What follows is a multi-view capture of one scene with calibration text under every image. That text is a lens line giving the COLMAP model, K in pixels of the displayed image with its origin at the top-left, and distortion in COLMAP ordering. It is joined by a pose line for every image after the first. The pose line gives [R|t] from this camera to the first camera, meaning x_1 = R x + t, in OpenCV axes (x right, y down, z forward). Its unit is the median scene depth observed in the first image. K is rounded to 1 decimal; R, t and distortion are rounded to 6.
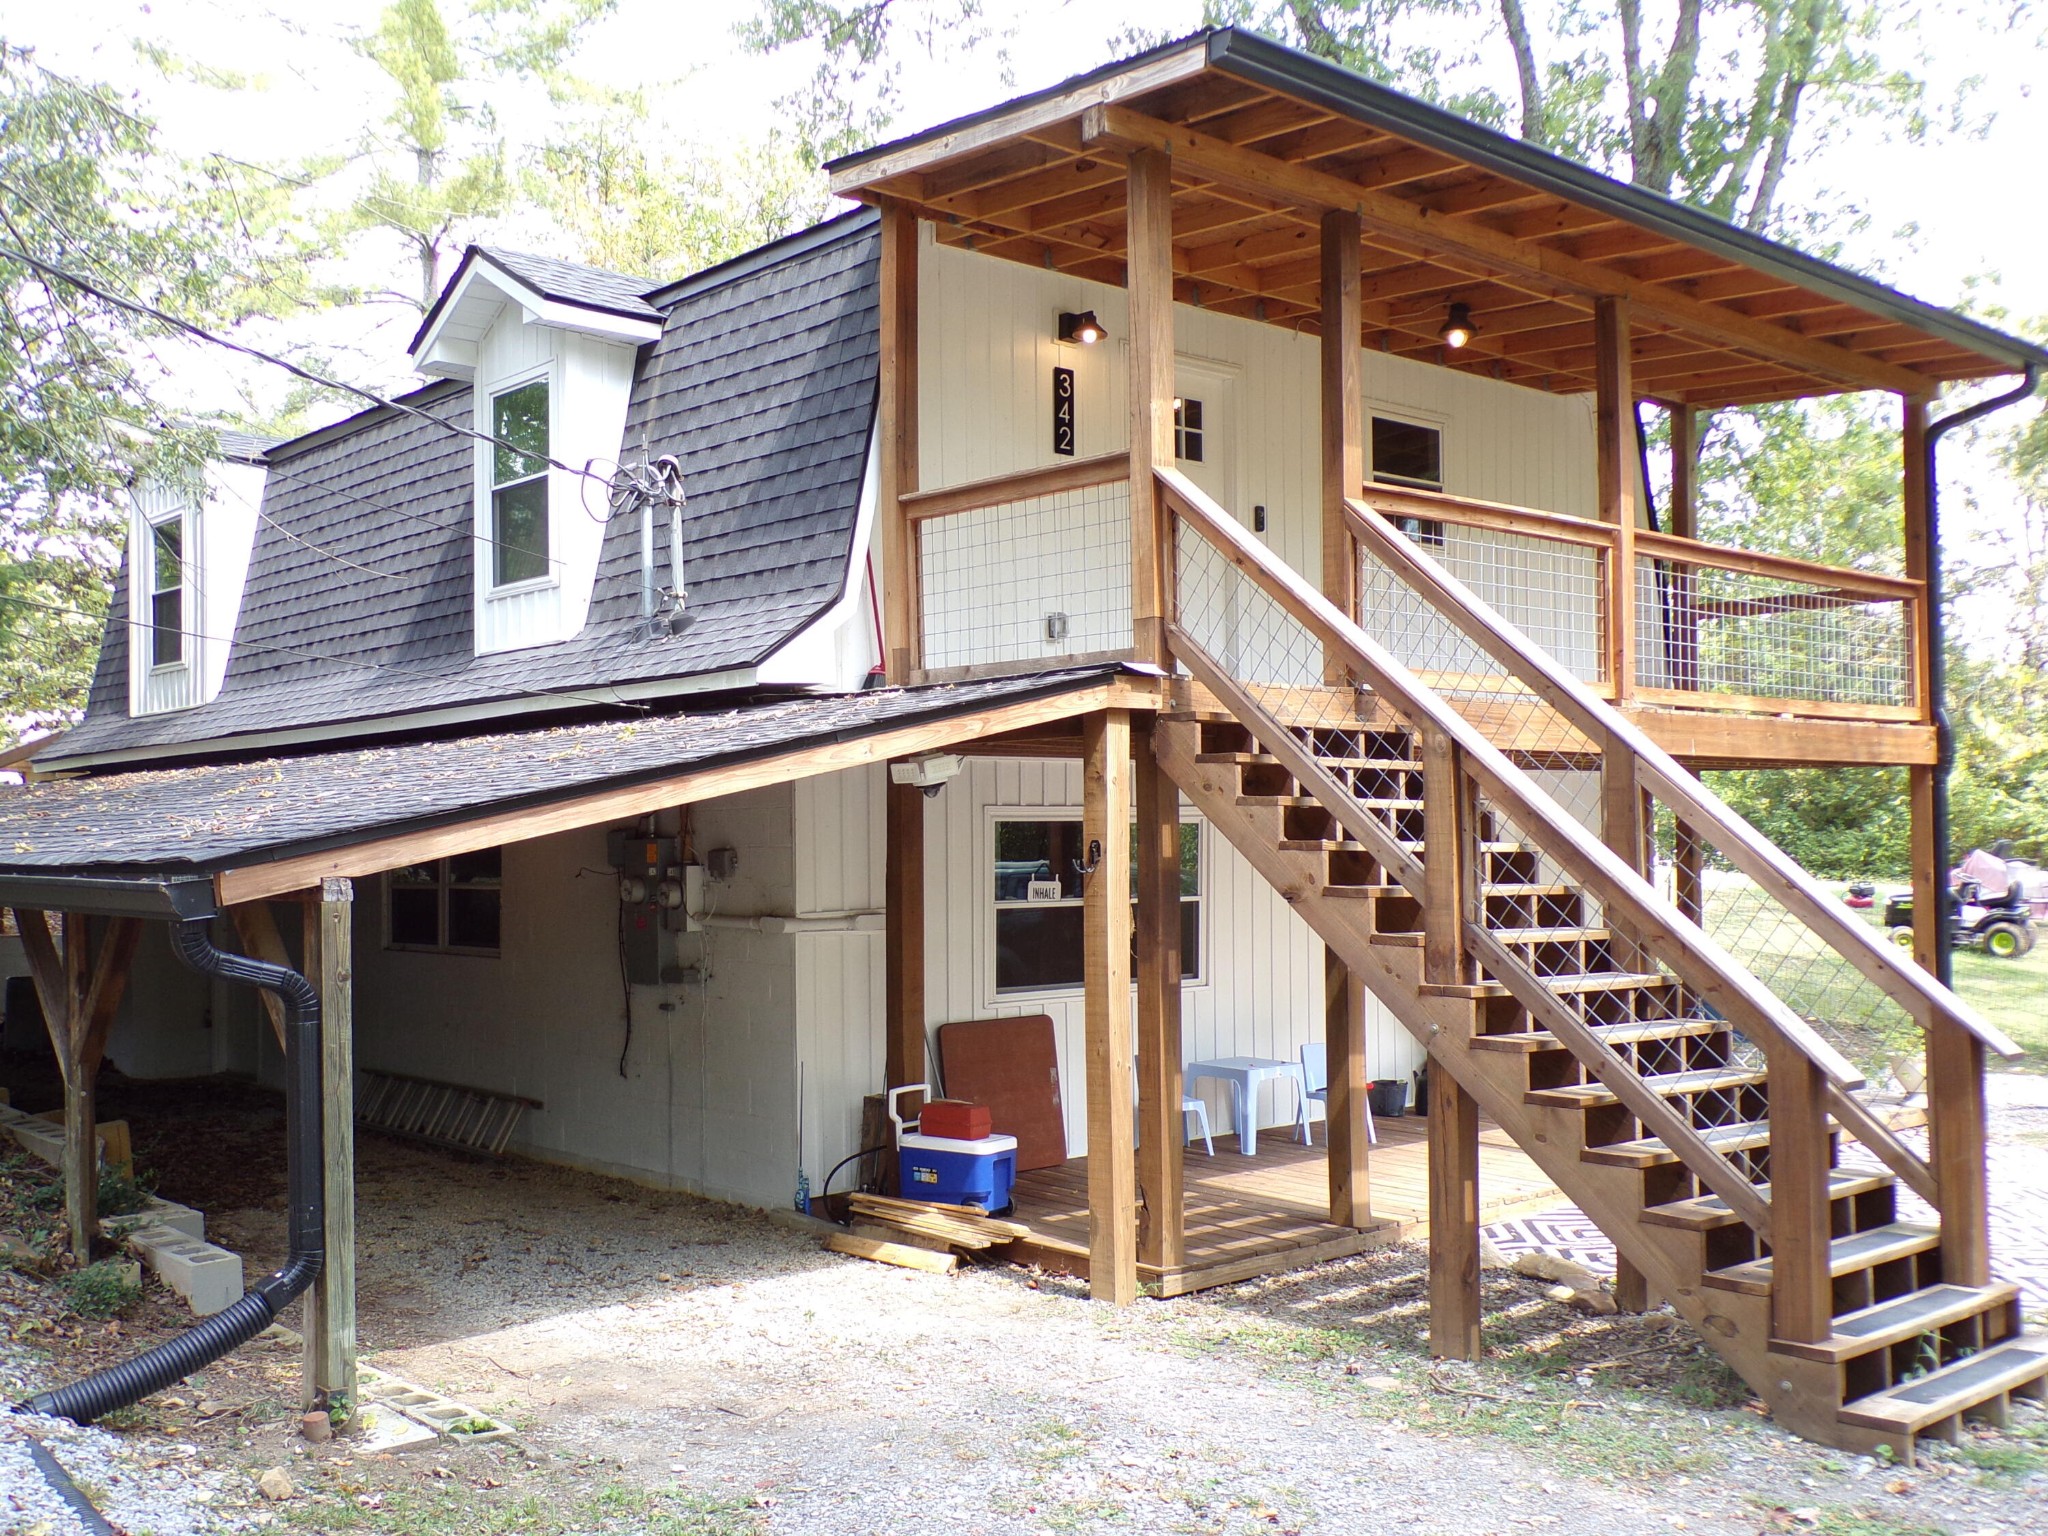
lens RADIAL K [[1997.0, 0, 1016.0], [0, 1997.0, 761.7], [0, 0, 1]] dist [-0.008405, 0.004458]
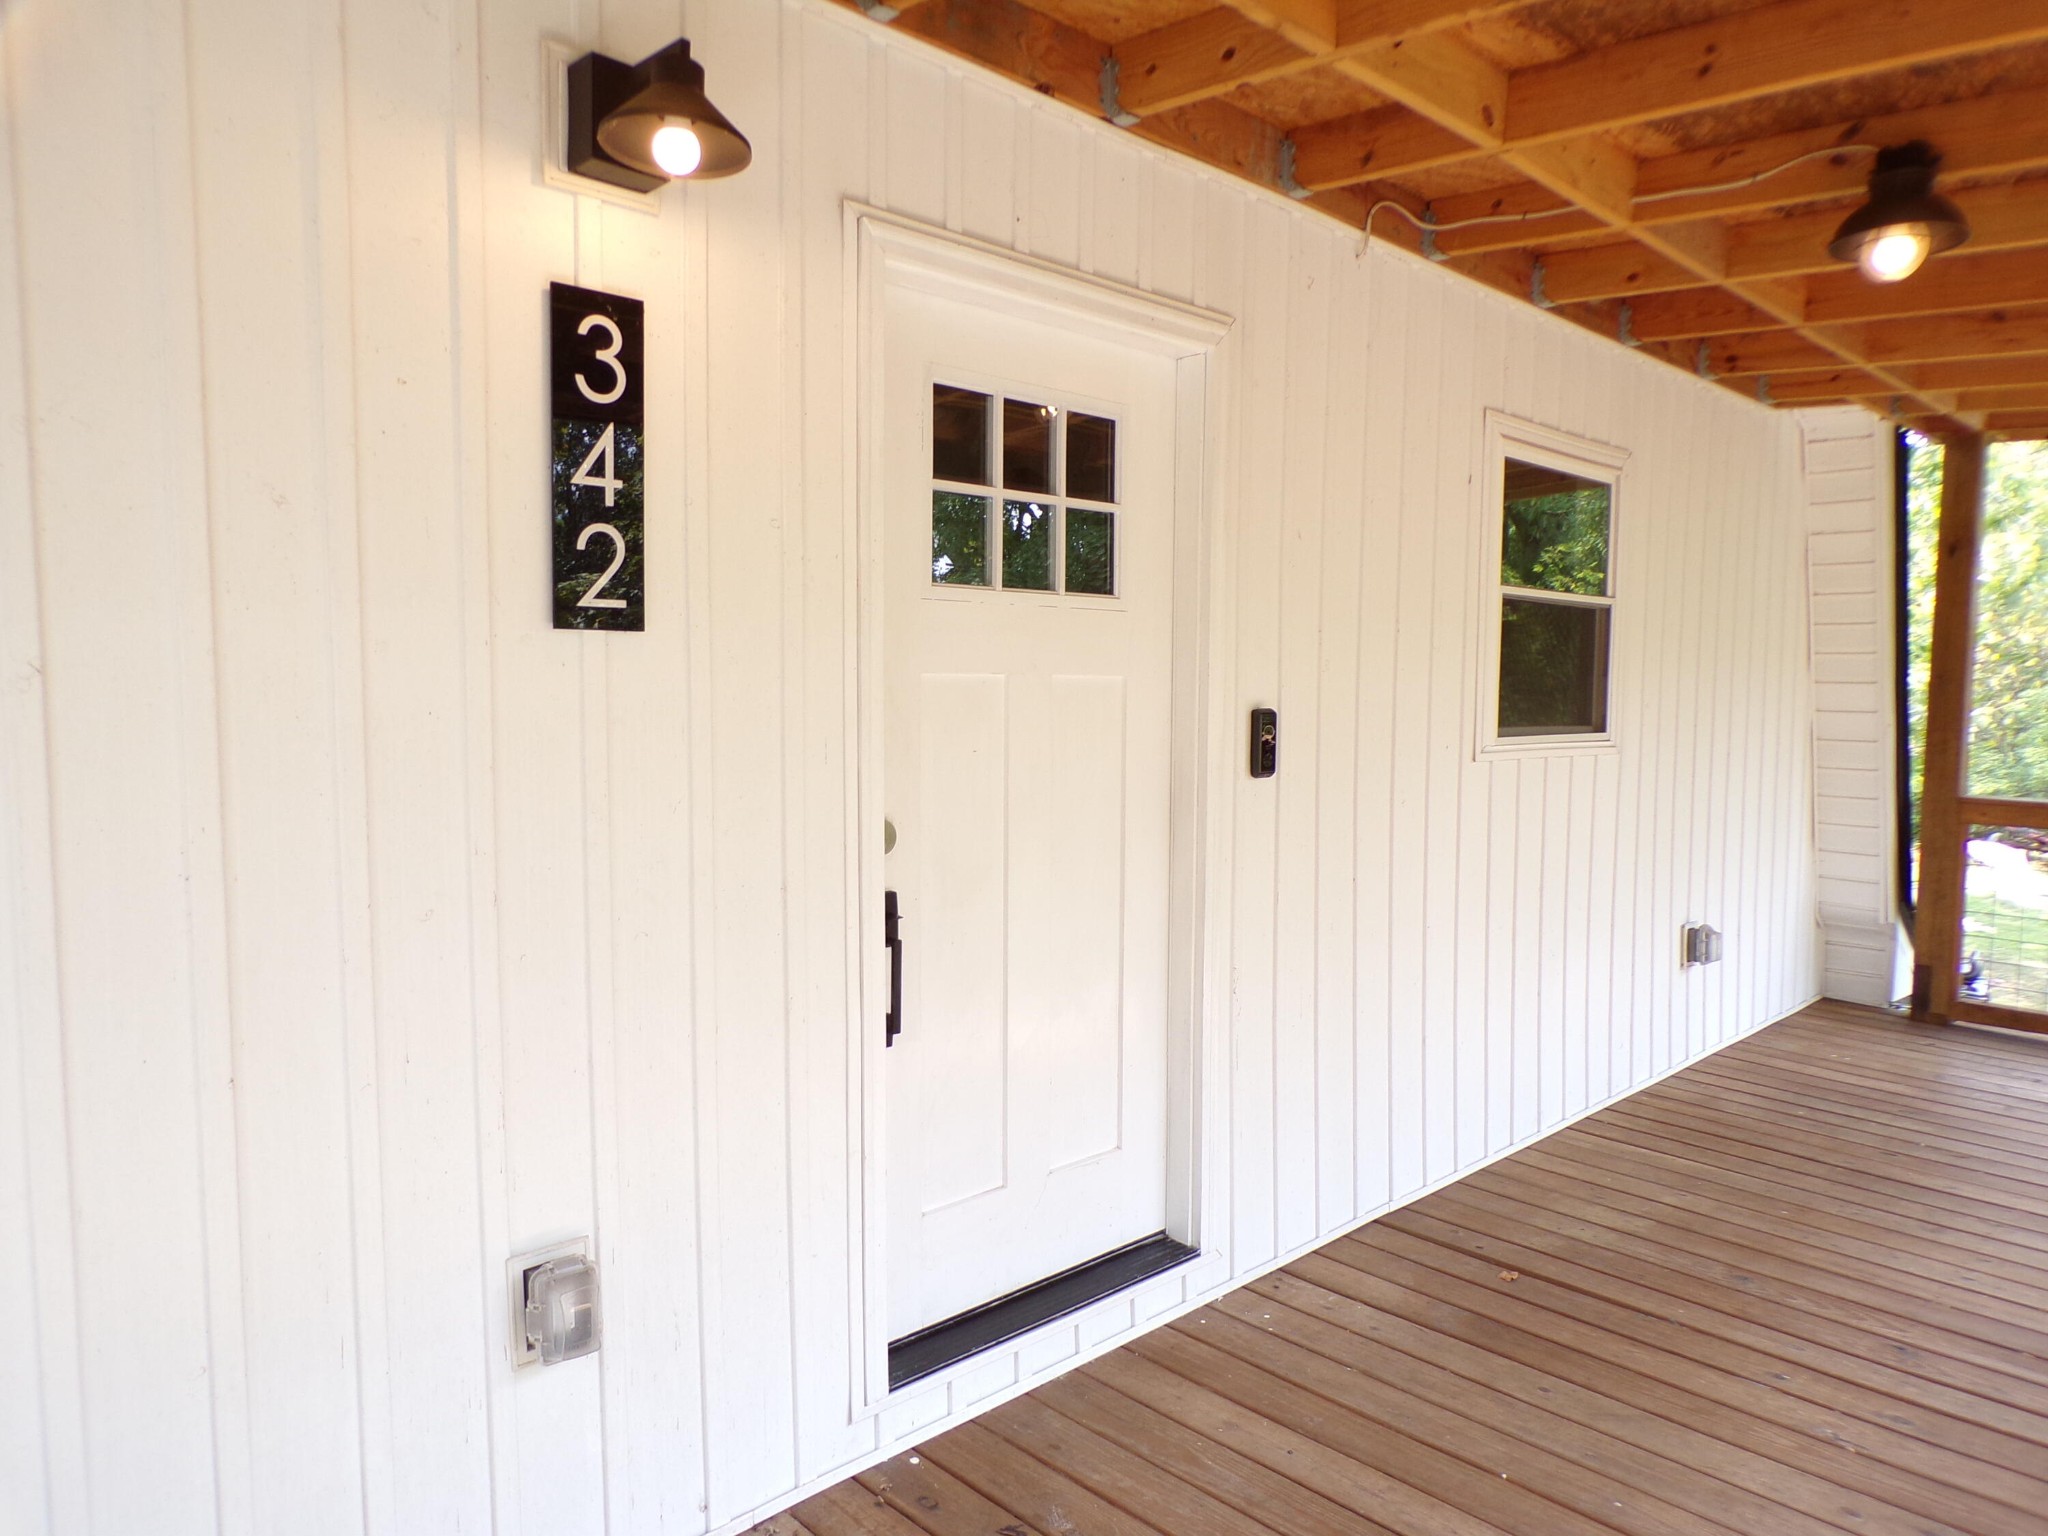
lens RADIAL K [[1397.8, 0, 1046.6], [0, 1397.8, 782.1], [0, 0, 1]] dist [-0.006667, 0.006637]
pose [[0.997464, 0.014239, 0.069741, 0.072719], [-0.021658, 0.994044, 0.106801, -0.161337], [-0.067805, -0.108041, 0.991831, 0.846577]]
